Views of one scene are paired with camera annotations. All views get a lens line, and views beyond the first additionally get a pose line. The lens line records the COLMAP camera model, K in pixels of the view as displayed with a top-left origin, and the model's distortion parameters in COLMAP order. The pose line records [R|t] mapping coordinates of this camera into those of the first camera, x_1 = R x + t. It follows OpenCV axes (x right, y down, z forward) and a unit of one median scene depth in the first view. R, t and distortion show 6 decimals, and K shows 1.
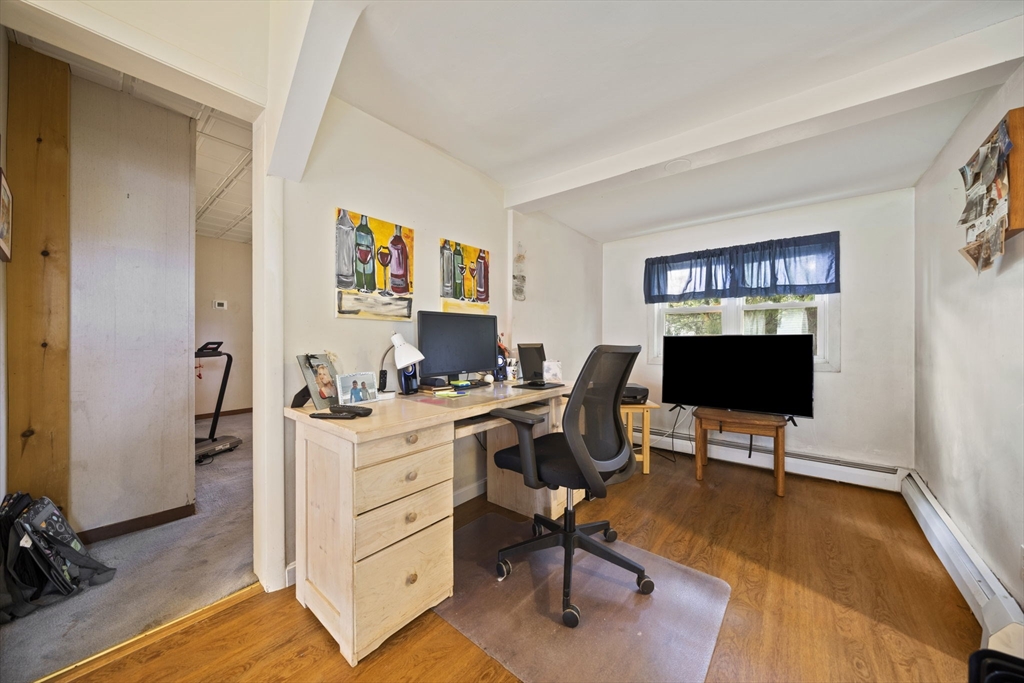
lens RADIAL K [[349.9, 0, 514.7], [0, 349.9, 340.5], [0, 0, 1]] dist [-0.000766, -0.000020]
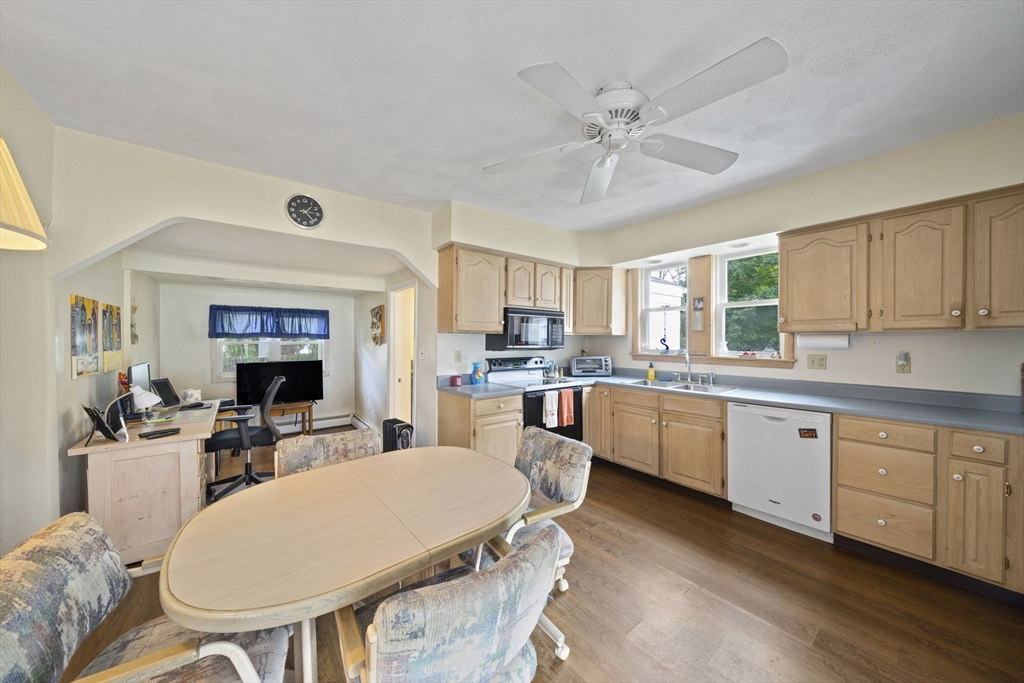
lens RADIAL K [[349.9, 0, 515.4], [0, 349.9, 342.3], [0, 0, 1]] dist [-0.000766, -0.000020]
pose [[0.213779, -0.009113, 0.976840, -1.032785], [0.001370, 0.999958, 0.009029, -0.152131], [-0.976881, -0.000592, 0.213782, -0.641845]]
